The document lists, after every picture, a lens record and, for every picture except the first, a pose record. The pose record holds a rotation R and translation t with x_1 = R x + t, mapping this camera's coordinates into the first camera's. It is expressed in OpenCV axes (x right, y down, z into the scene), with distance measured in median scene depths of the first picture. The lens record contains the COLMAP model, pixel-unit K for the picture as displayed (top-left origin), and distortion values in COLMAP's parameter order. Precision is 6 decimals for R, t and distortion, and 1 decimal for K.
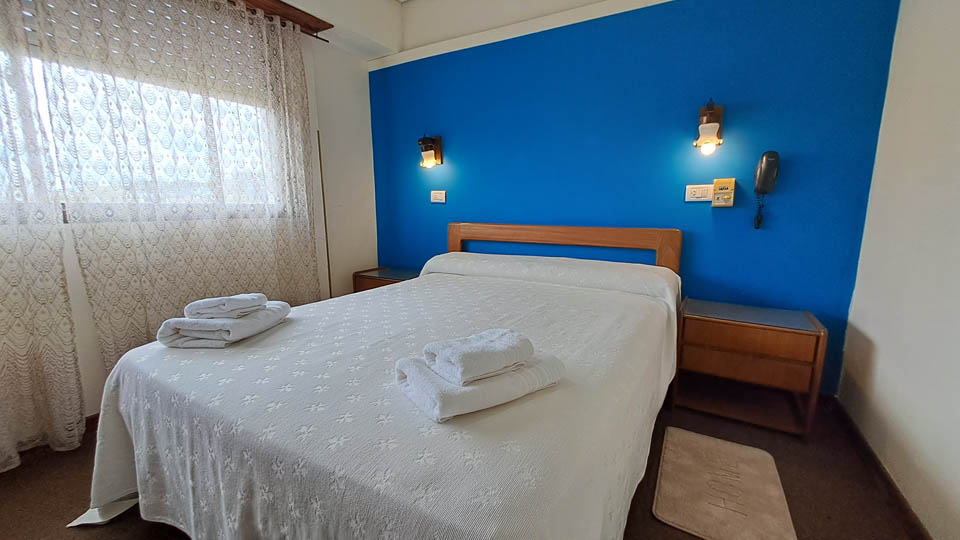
lens RADIAL K [[379.2, 0, 484.2], [0, 379.2, 271.4], [0, 0, 1]] dist [0.001192, -0.000485]
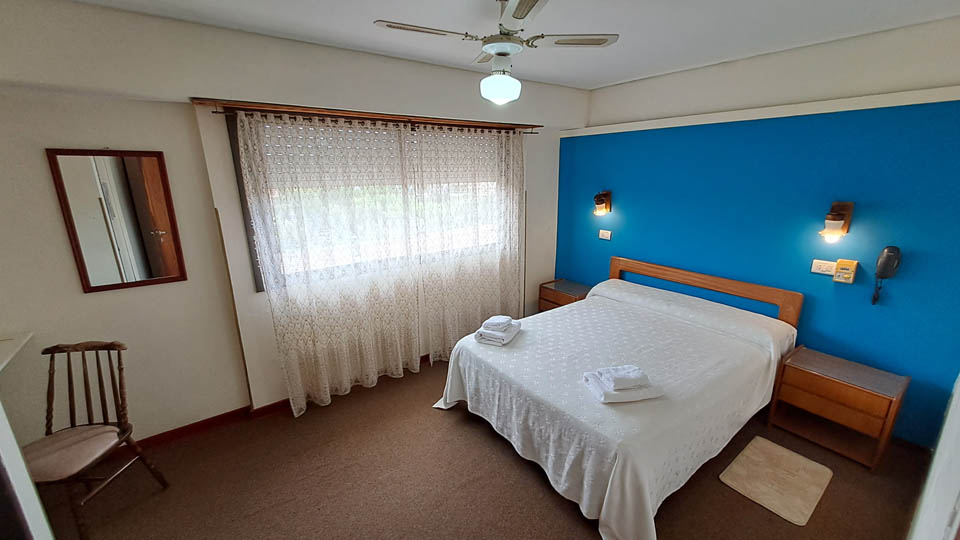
lens RADIAL K [[379.2, 0, 484.2], [0, 379.2, 271.4], [0, 0, 1]] dist [0.001192, -0.000485]
pose [[0.919802, 0.095517, -0.380580, 0.013658], [-0.059463, 0.992648, 0.105419, -0.274908], [0.387851, -0.074334, 0.918720, -0.619750]]
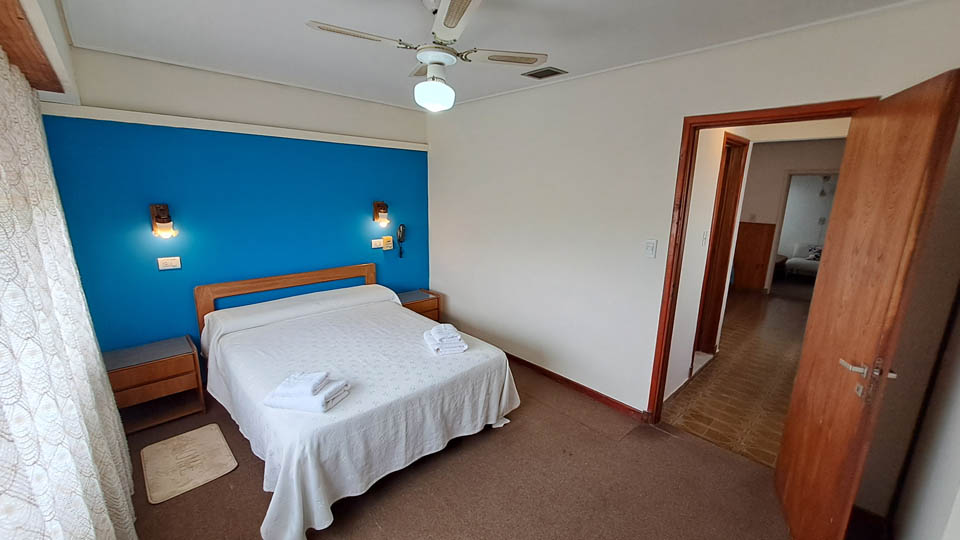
lens RADIAL K [[374.9, 0, 482.1], [0, 374.9, 276.0], [0, 0, 1]] dist [-0.013526, 0.000079]
pose [[0.279335, -0.210331, 0.936874, -1.202611], [0.142618, 0.973979, 0.176138, -0.325831], [-0.949543, 0.084413, 0.302063, -0.092760]]
